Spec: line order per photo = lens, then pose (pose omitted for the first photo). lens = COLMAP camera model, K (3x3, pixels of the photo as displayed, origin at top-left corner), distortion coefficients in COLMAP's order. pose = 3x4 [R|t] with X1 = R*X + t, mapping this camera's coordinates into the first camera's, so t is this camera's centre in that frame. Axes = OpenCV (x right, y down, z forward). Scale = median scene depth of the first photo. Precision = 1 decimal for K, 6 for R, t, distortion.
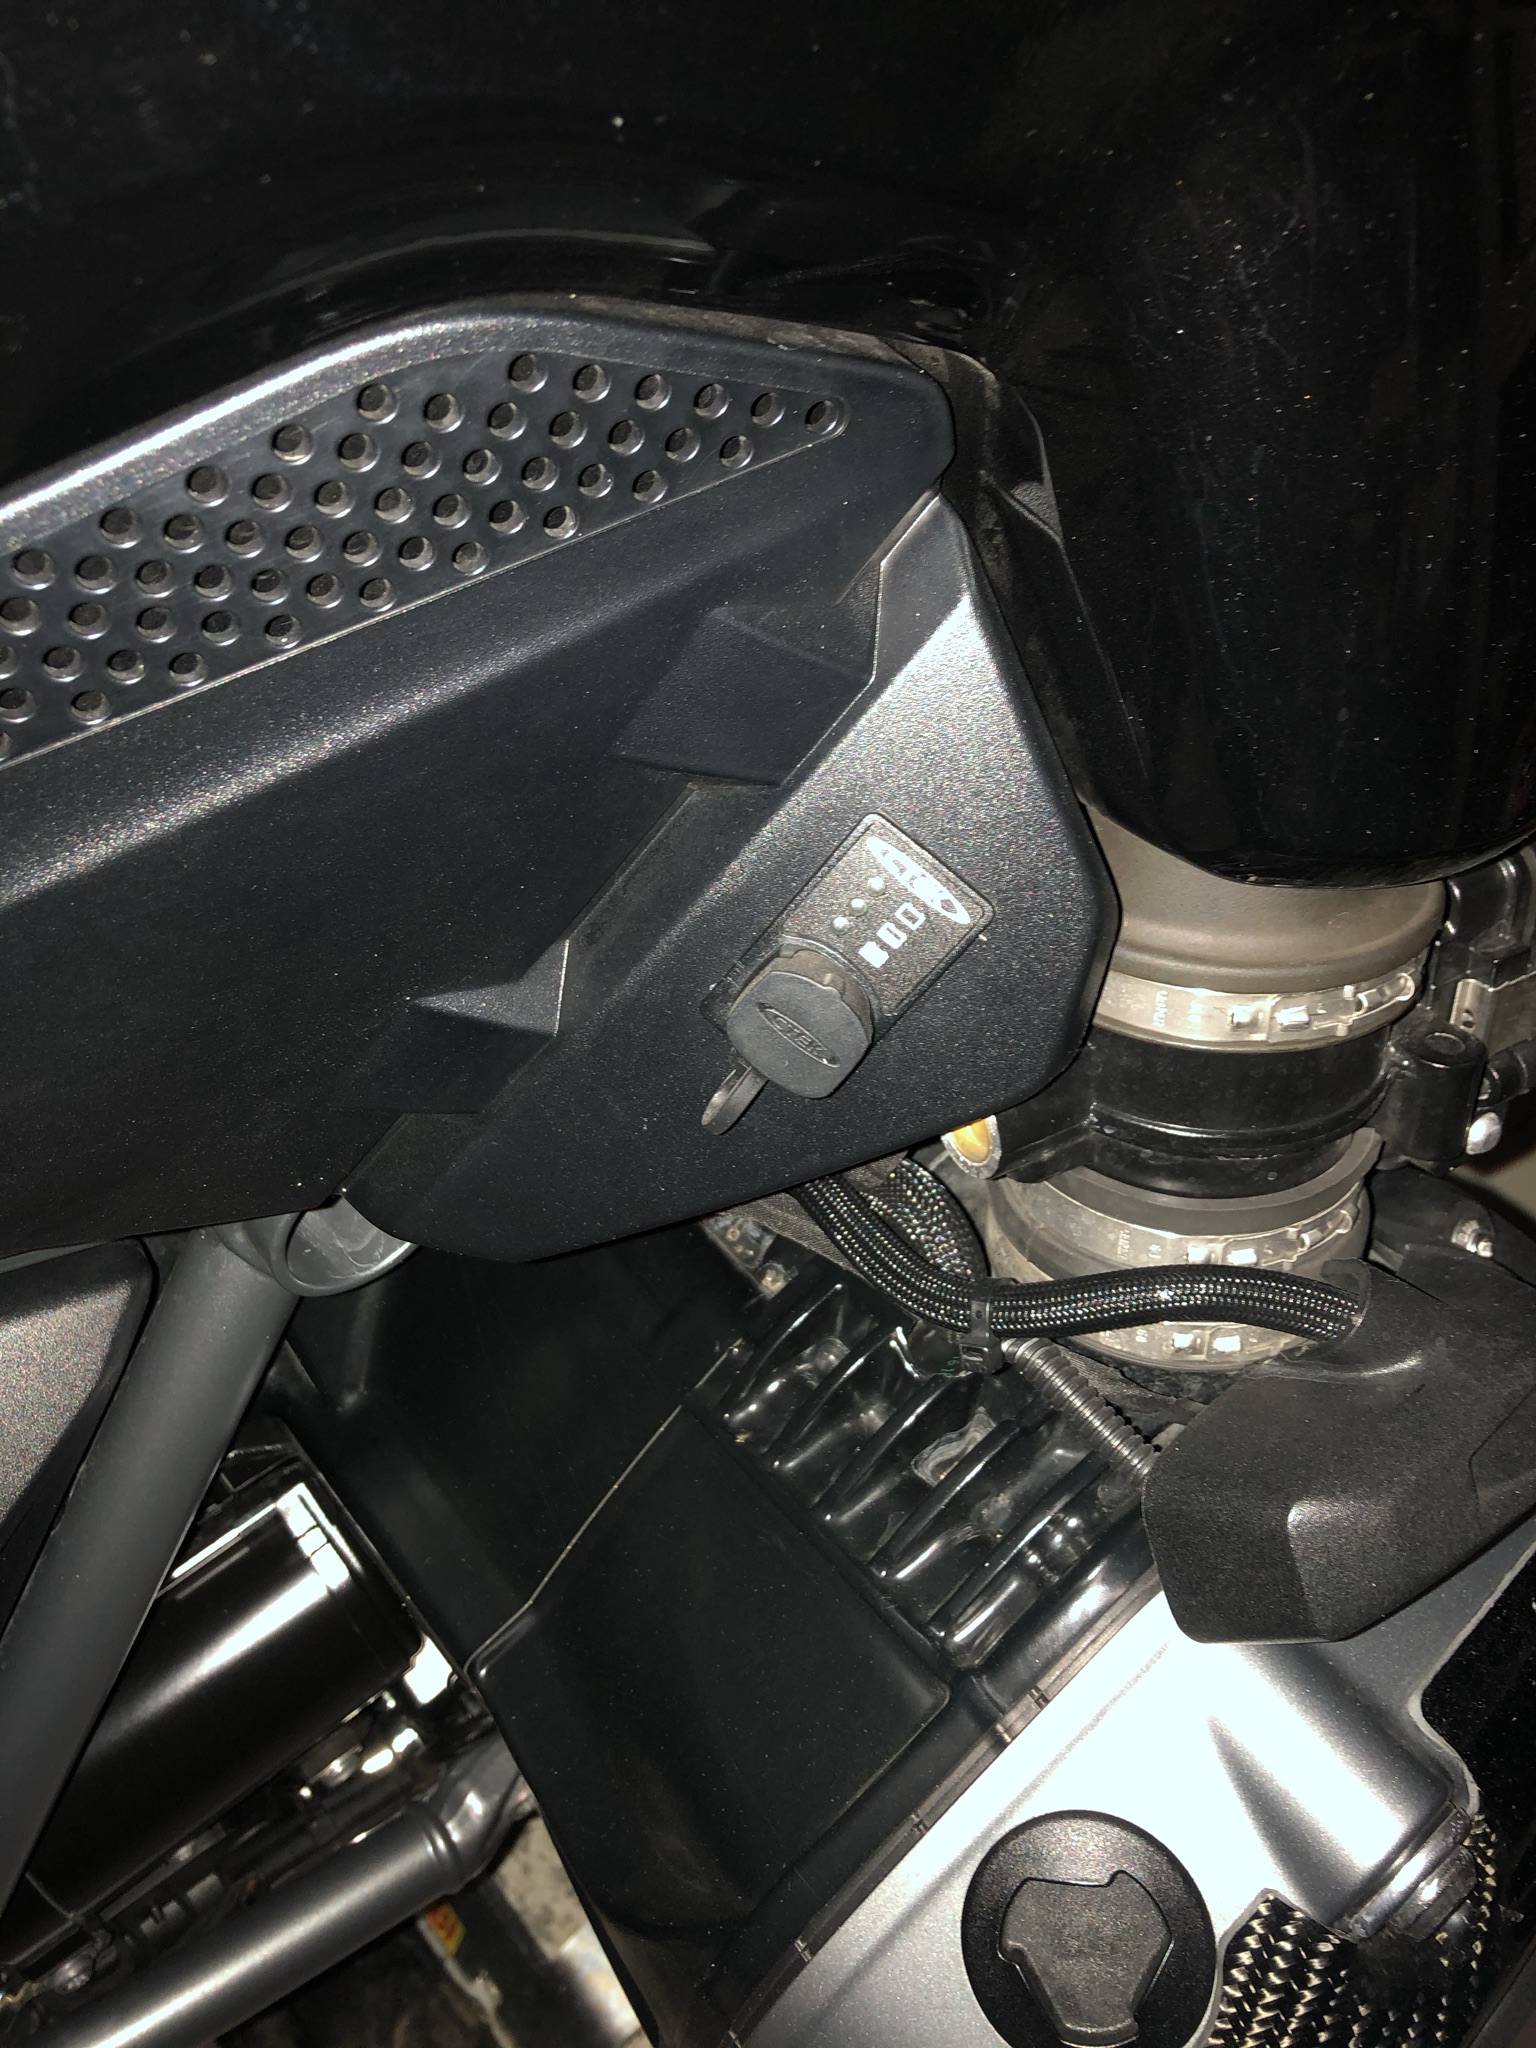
lens RADIAL K [[1653.9, 0, 771.5], [0, 1653.9, 1024.0], [0, 0, 1]] dist [0.019105, -0.012982]
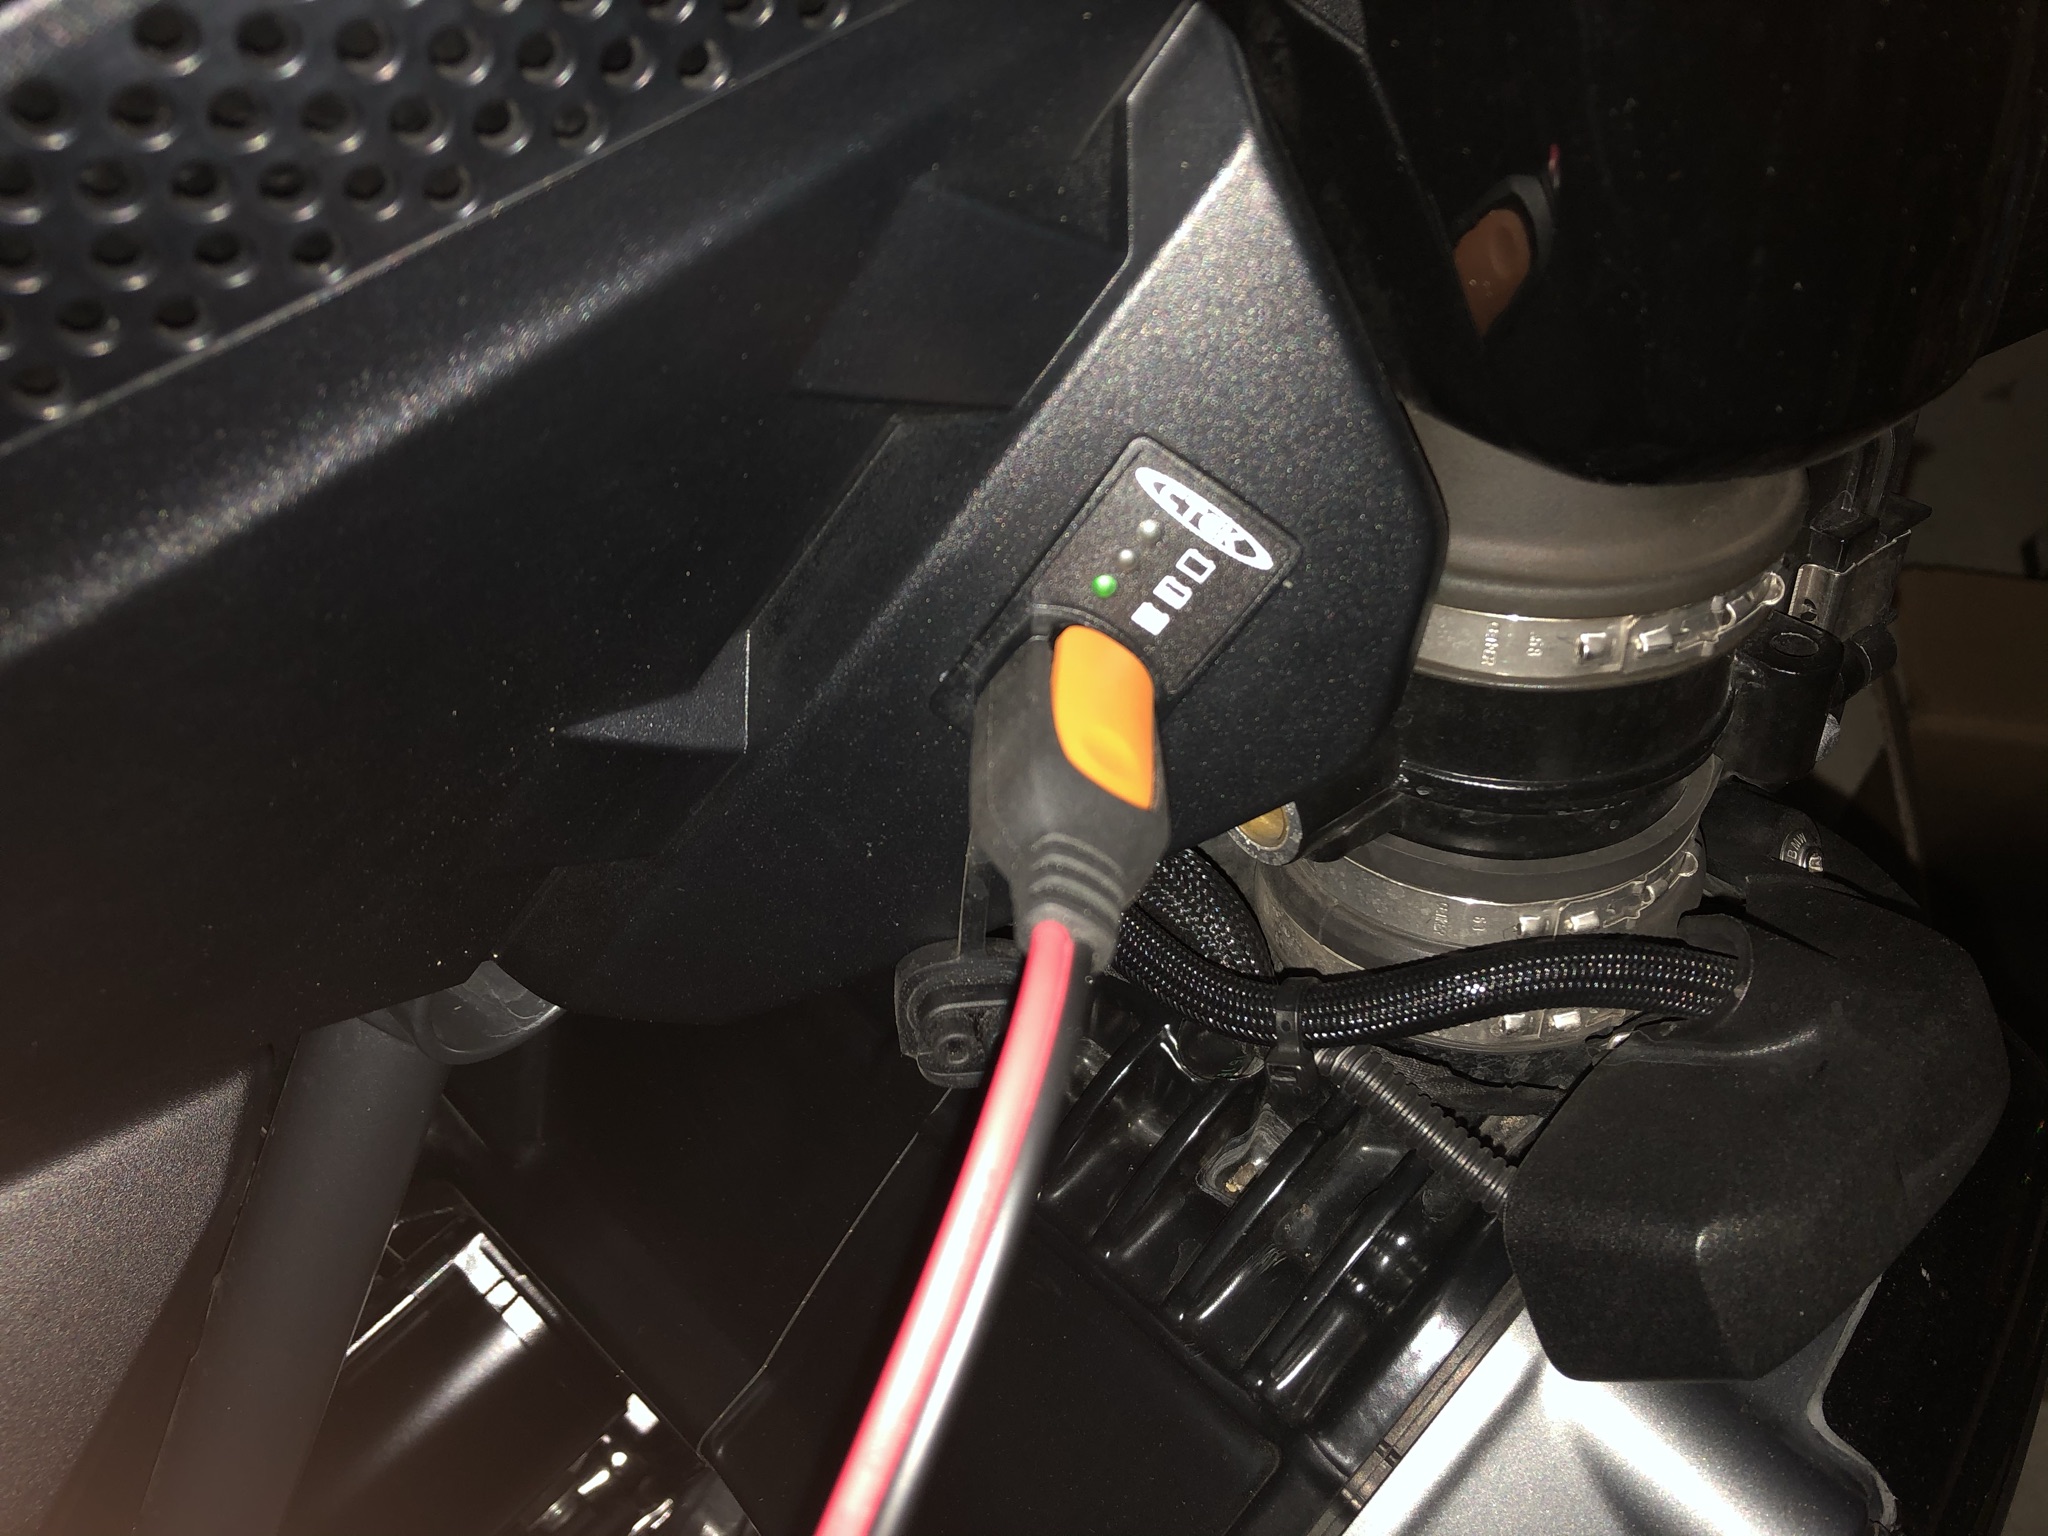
lens RADIAL K [[1653.9, 0, 1011.0], [0, 1653.9, 758.2], [0, 0, 1]] dist [0.019105, -0.012982]
pose [[0.993241, -0.098516, 0.061380, -0.053359], [0.092945, 0.991791, 0.087819, -0.047069], [-0.069528, -0.081521, 0.994244, 0.204608]]
